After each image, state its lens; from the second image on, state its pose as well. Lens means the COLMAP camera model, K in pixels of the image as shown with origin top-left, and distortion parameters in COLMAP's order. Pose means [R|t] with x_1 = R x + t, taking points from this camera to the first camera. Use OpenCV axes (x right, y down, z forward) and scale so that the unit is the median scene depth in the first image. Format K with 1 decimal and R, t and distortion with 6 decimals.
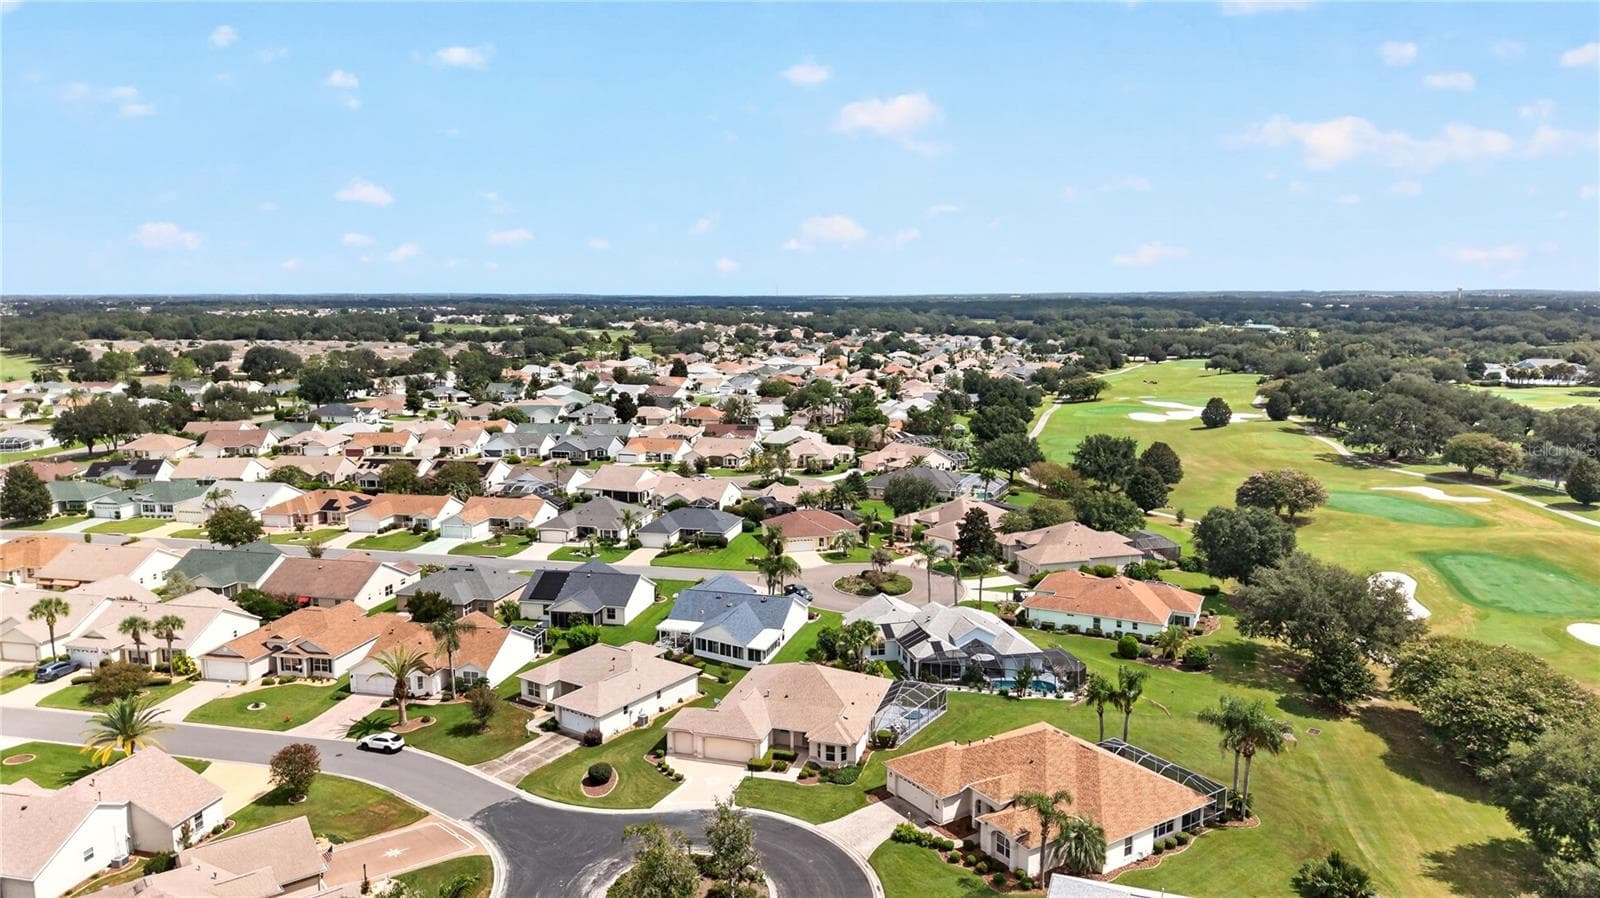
lens RADIAL K [[1074.0, 0, 800.0], [0, 1074.0, 449.0], [0, 0, 1]] dist [0.054514, -0.085983]
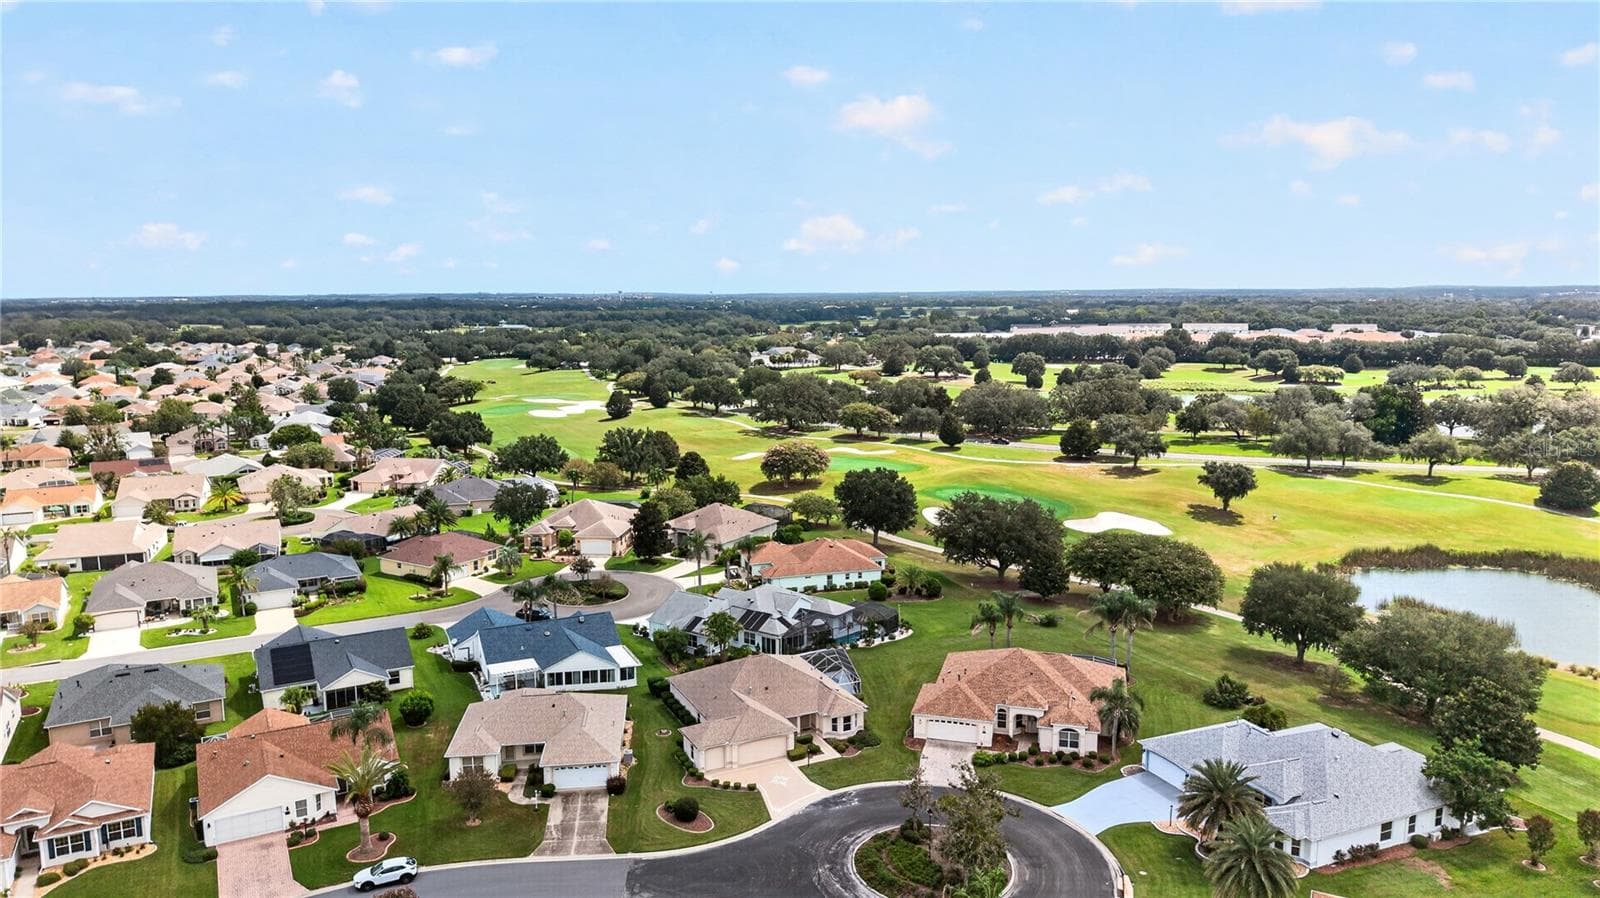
lens RADIAL K [[1074.0, 0, 800.0], [0, 1074.0, 449.0], [0, 0, 1]] dist [0.054514, -0.085983]
pose [[0.737237, -0.099277, 0.668301, -0.497456], [0.101196, 0.994213, 0.036057, -0.022169], [-0.668013, 0.041047, 0.743017, 0.163263]]
